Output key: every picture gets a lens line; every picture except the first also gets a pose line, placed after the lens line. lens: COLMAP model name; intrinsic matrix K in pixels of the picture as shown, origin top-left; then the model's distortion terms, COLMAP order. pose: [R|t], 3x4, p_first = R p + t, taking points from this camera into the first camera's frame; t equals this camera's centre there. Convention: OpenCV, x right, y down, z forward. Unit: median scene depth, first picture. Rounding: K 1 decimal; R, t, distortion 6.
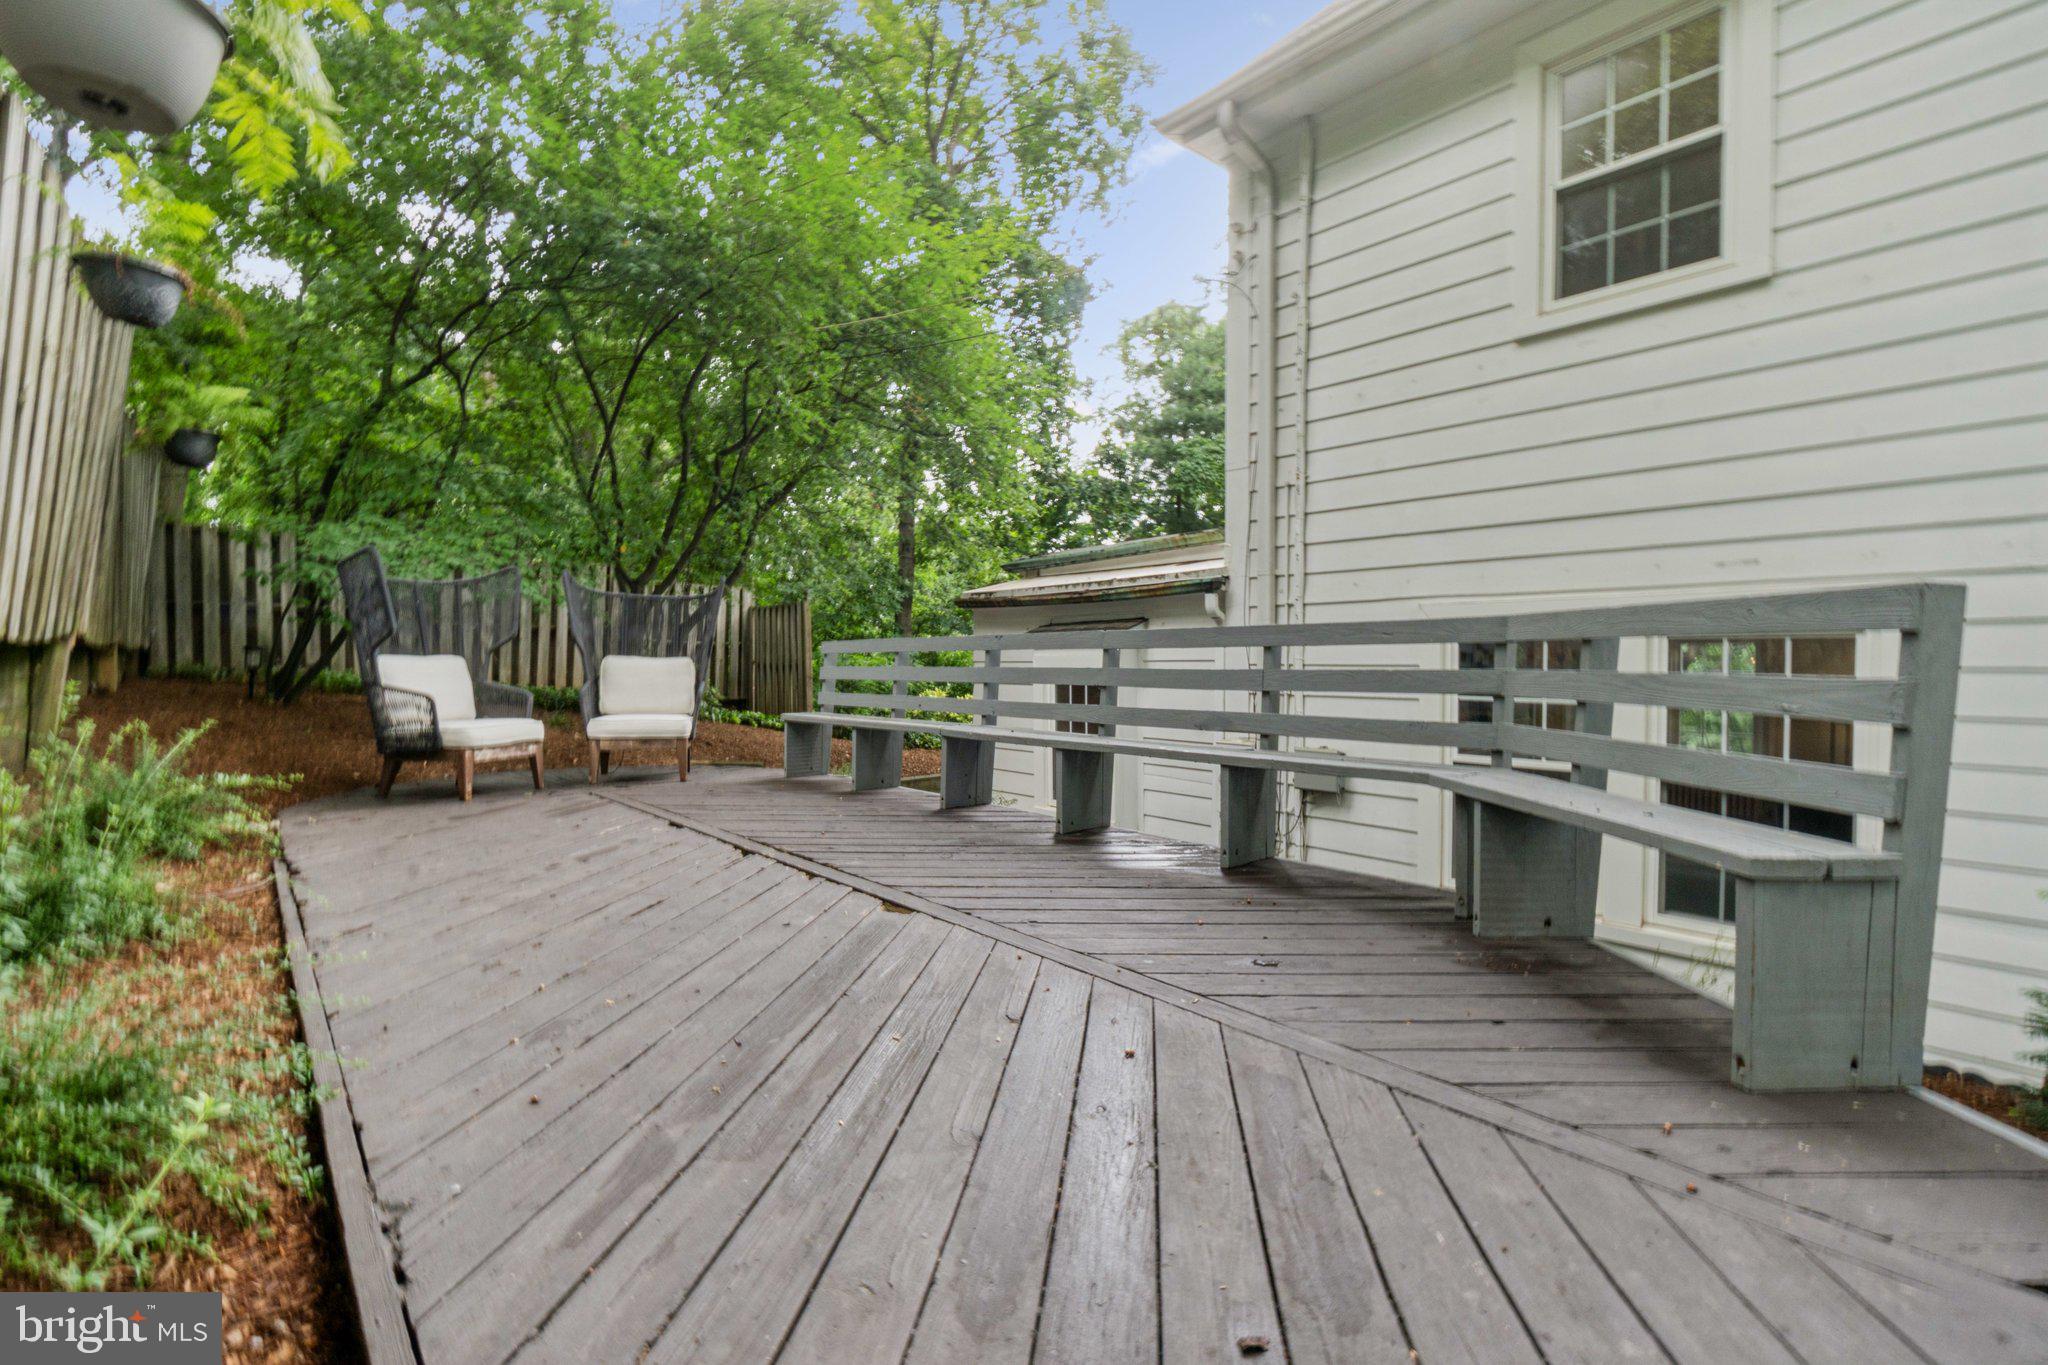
lens RADIAL K [[910.6, 0, 1017.0], [0, 910.6, 685.9], [0, 0, 1]] dist [-0.001116, -0.000914]
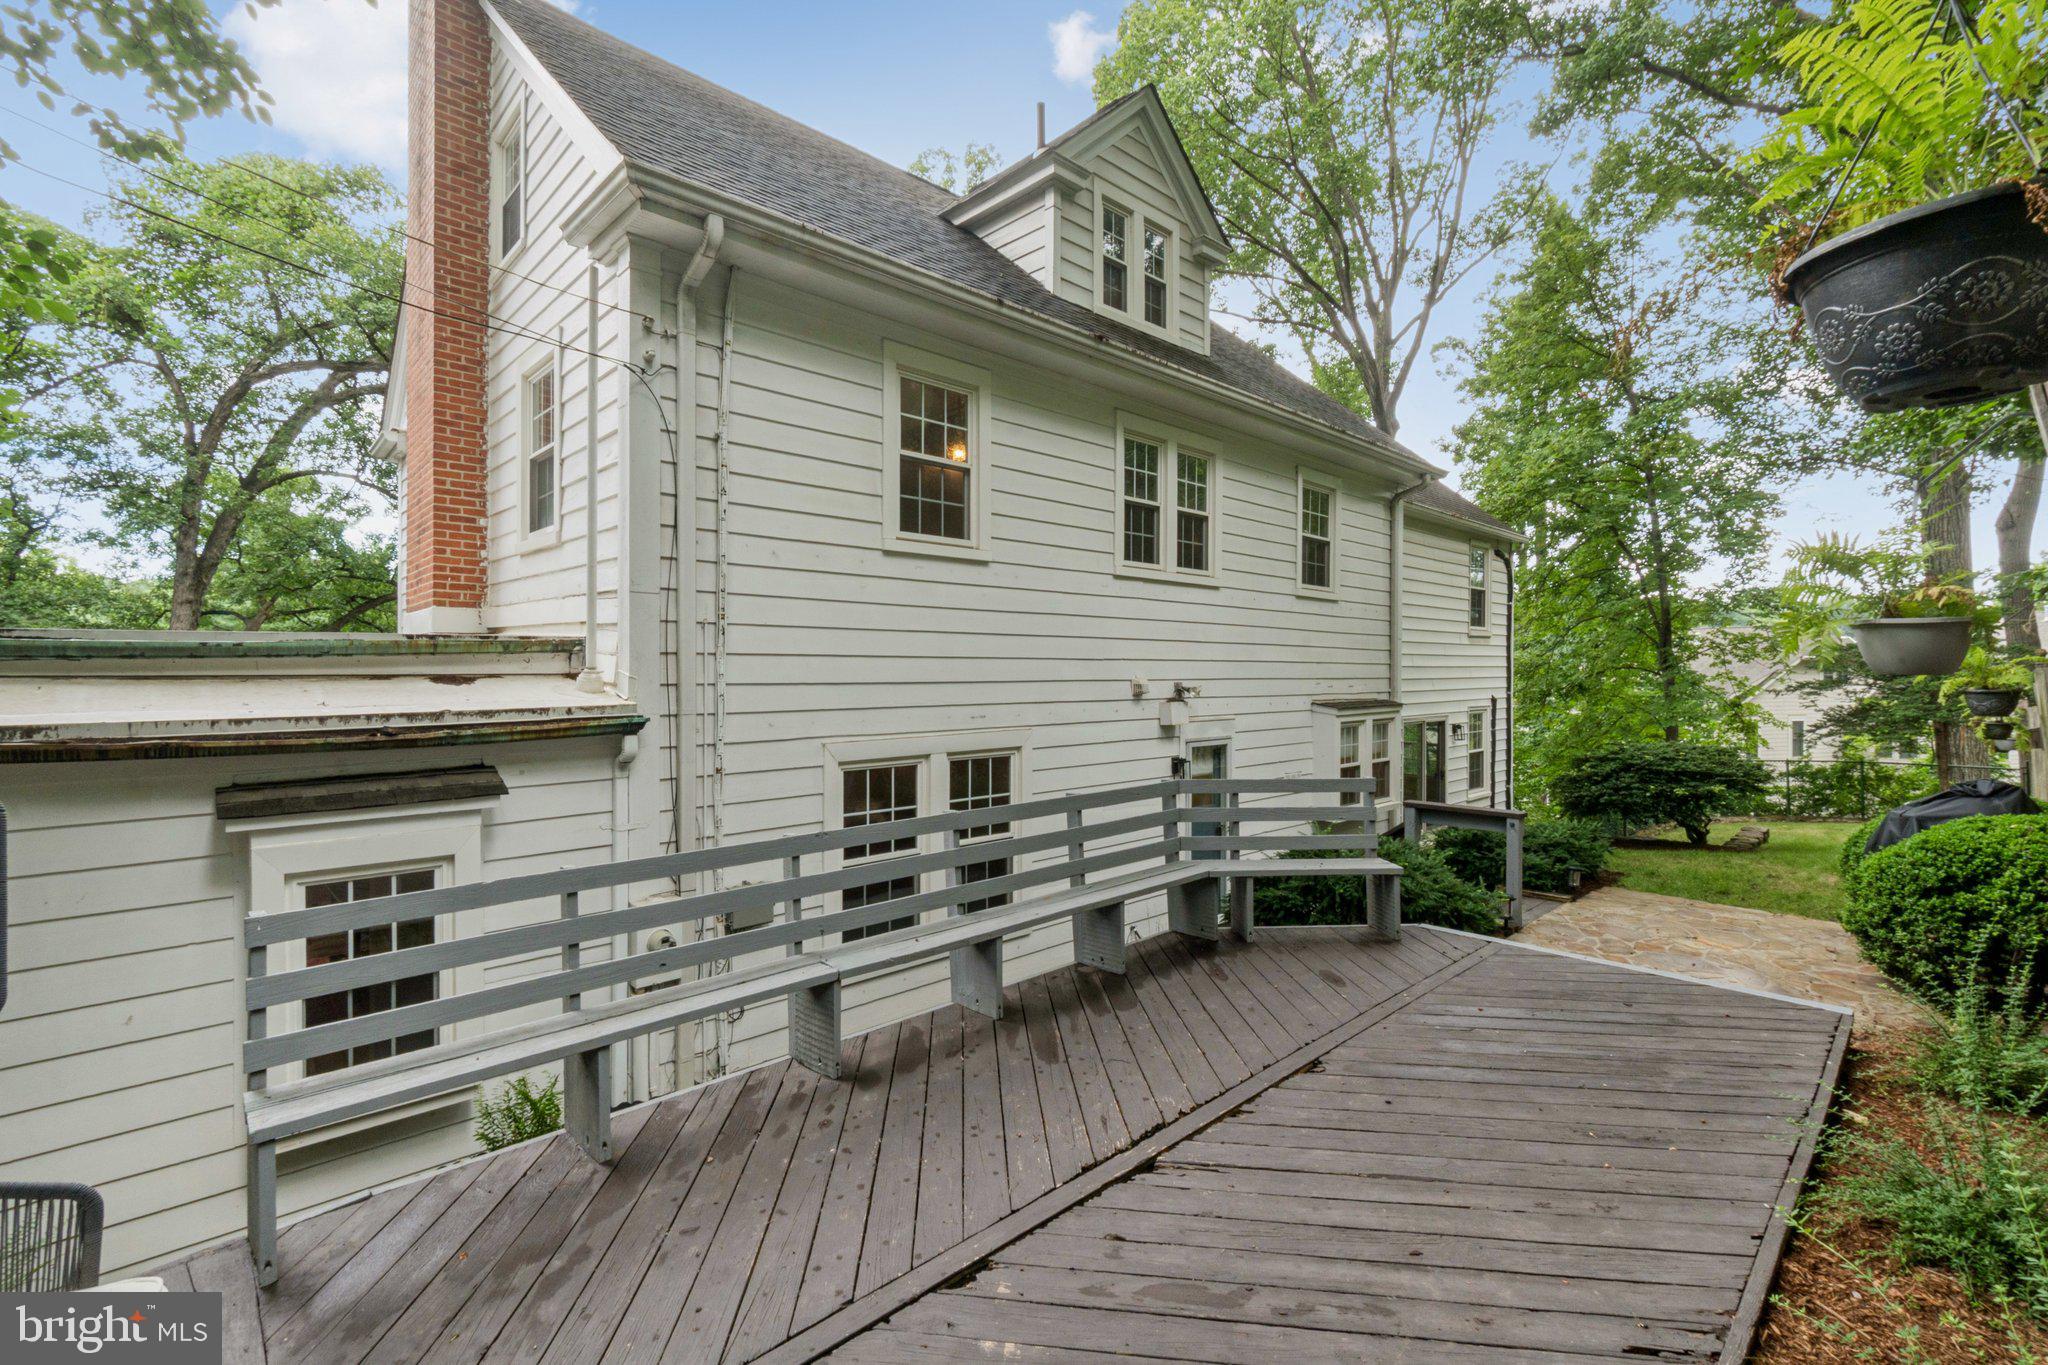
lens RADIAL K [[910.6, 0, 1016.8], [0, 910.6, 670.8], [0, 0, 1]] dist [-0.001116, -0.000914]
pose [[-0.059613, -0.004455, 0.998212, -0.927356], [0.016299, 0.999852, 0.005436, -0.223969], [-0.998089, 0.016594, -0.059531, 0.979651]]
